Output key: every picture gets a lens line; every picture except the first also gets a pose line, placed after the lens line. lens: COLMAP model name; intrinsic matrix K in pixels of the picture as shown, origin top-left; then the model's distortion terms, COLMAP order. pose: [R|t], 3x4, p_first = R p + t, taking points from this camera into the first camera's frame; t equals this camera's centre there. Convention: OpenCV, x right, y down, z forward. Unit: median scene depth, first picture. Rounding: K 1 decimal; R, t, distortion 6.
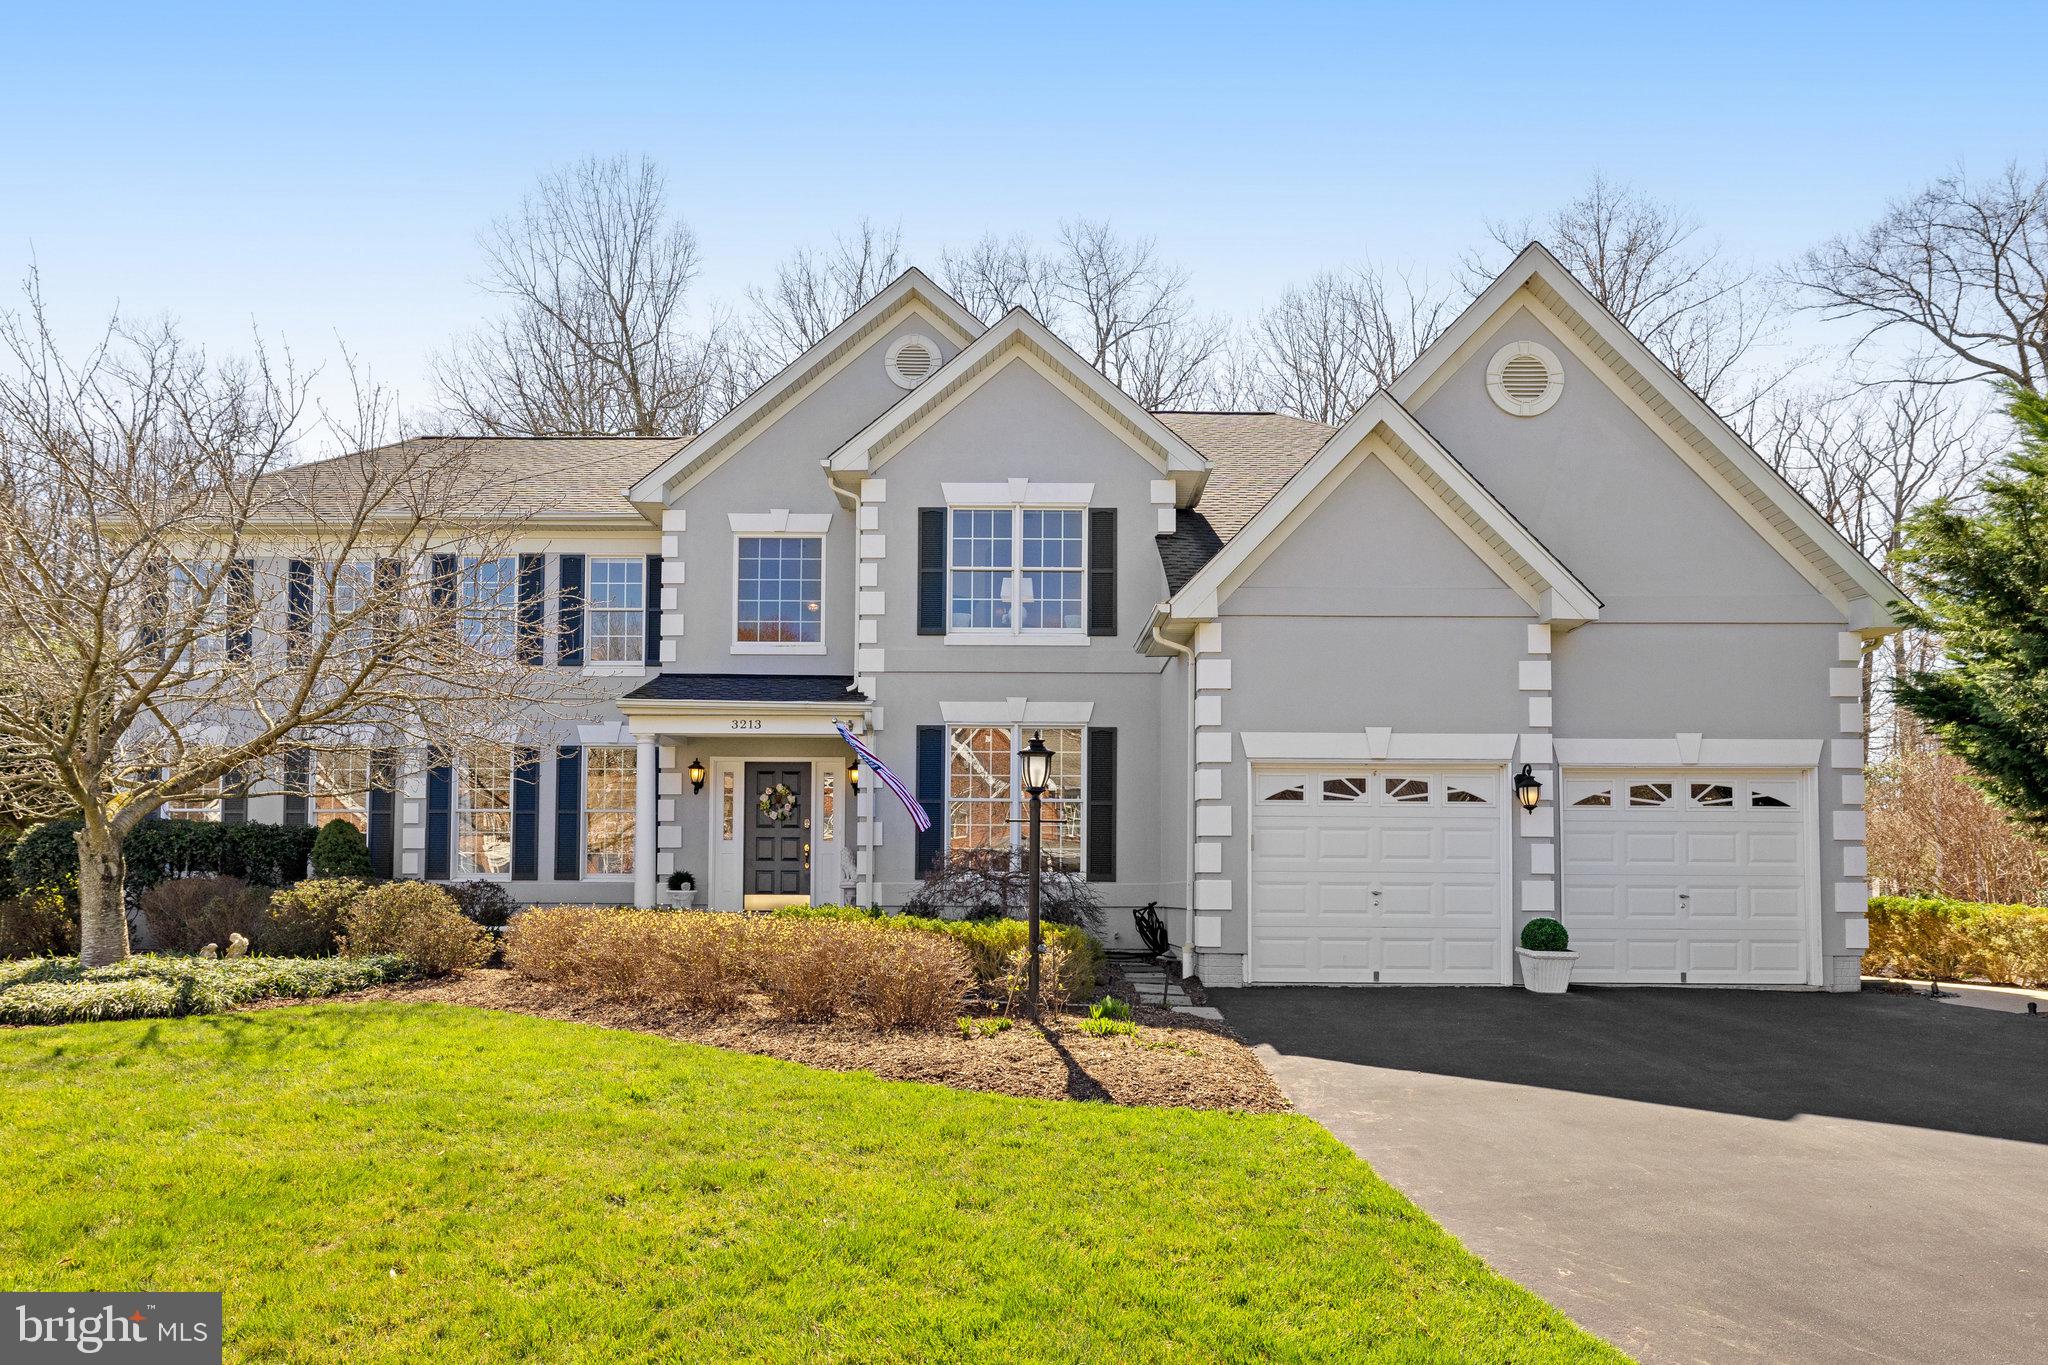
lens RADIAL K [[1218.4, 0, 885.5], [0, 1218.4, 689.2], [0, 0, 1]] dist [-0.003455, -0.001292]
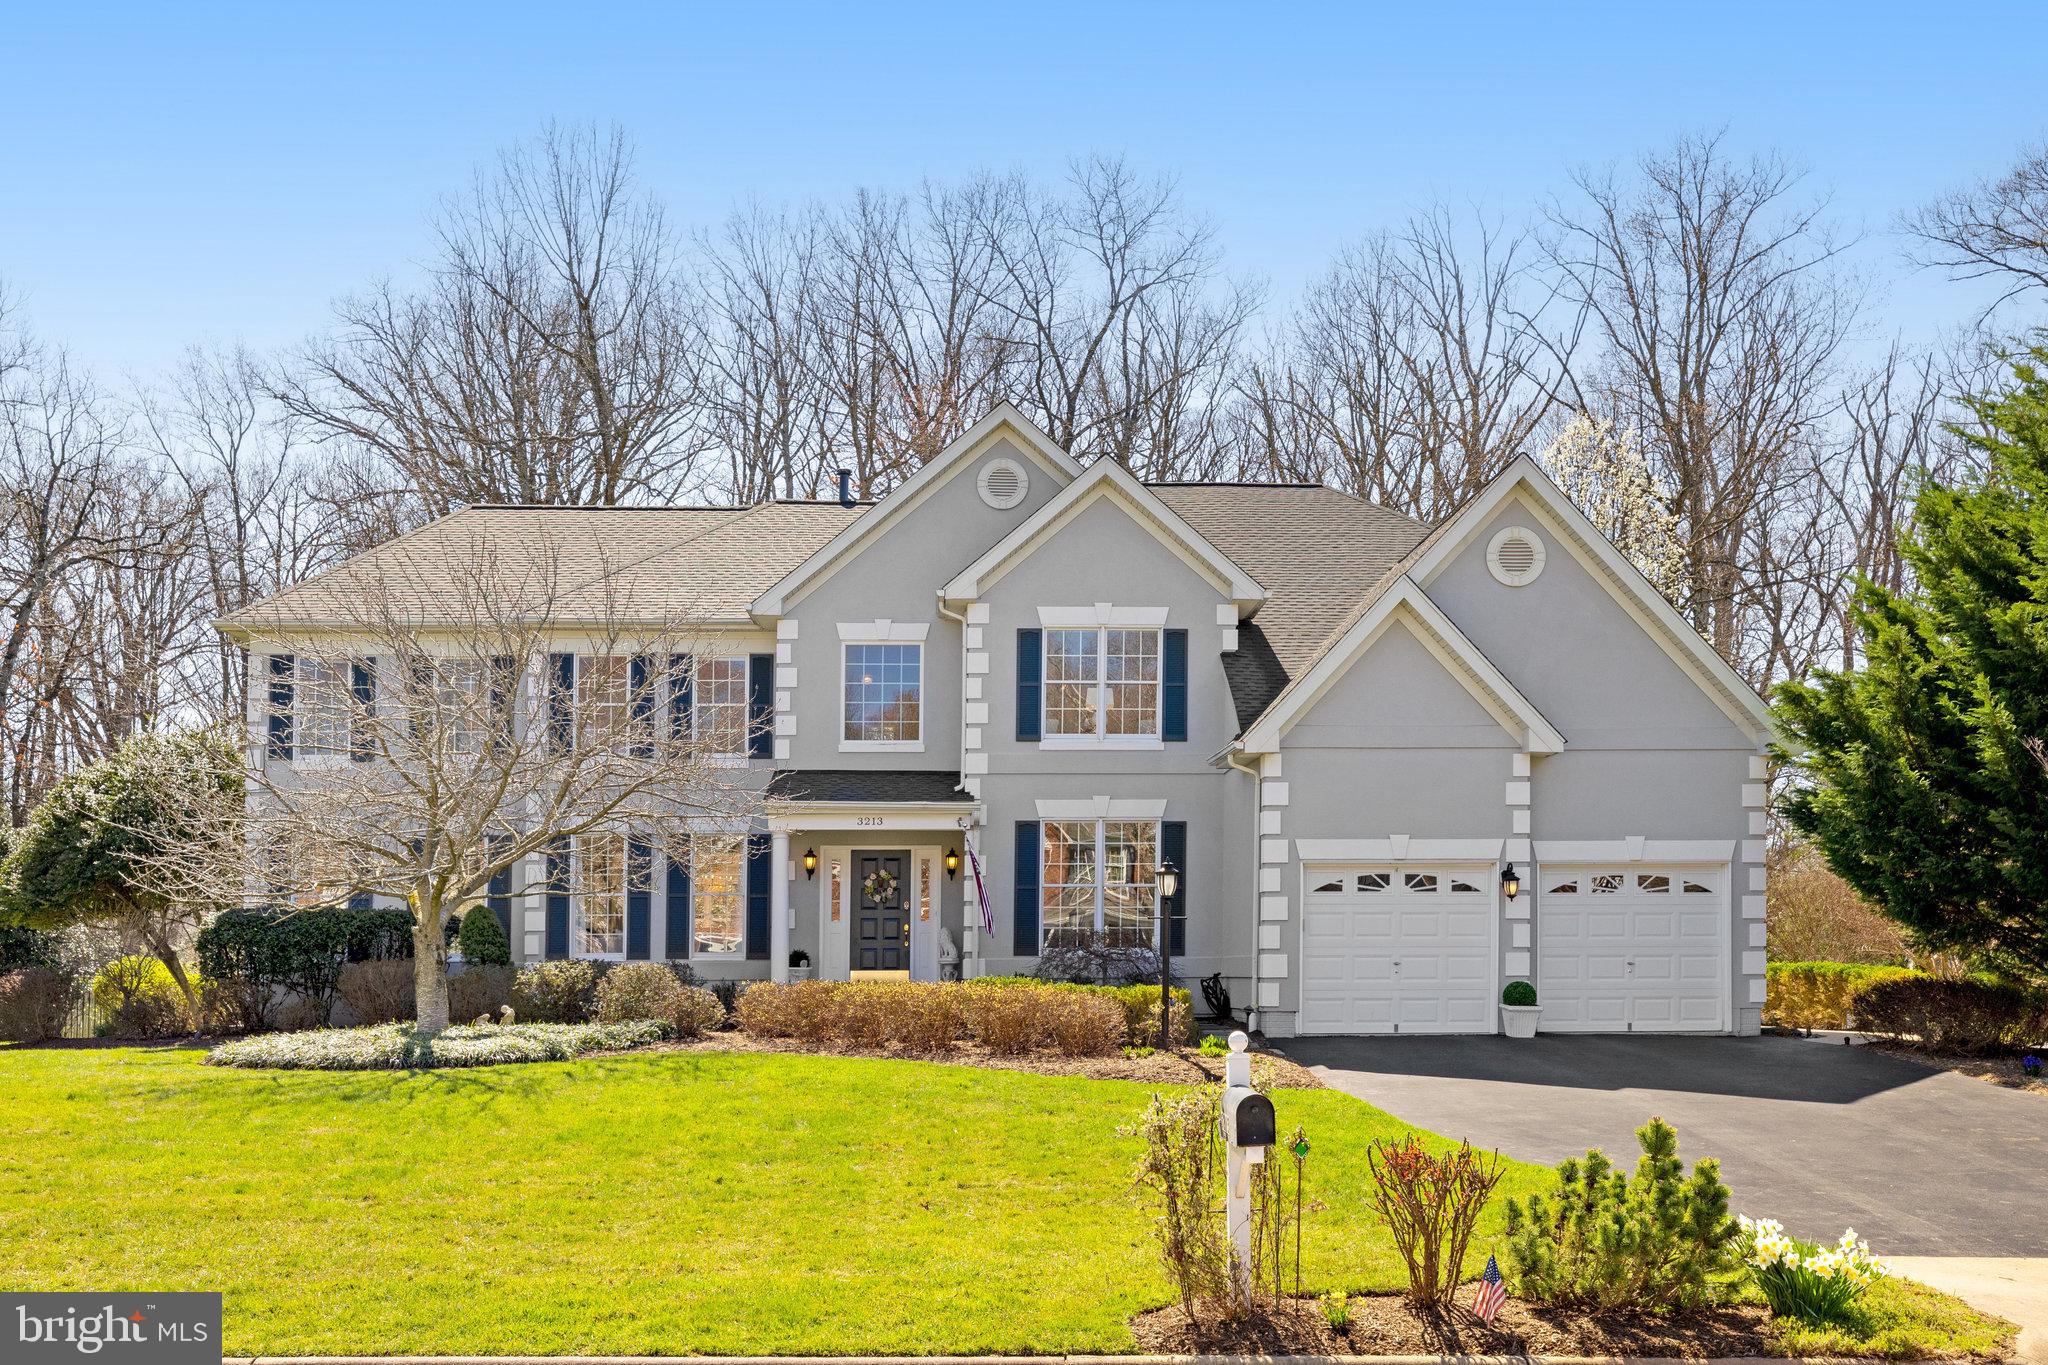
lens RADIAL K [[1437.8, 0, 1020.0], [0, 1437.8, 738.8], [0, 0, 1]] dist [-0.002031, 0.000379]
pose [[0.994503, 0.005551, 0.104562, -0.115546], [-0.006376, 0.999951, 0.007560, -0.059411], [-0.104515, -0.008186, 0.994490, -0.352571]]
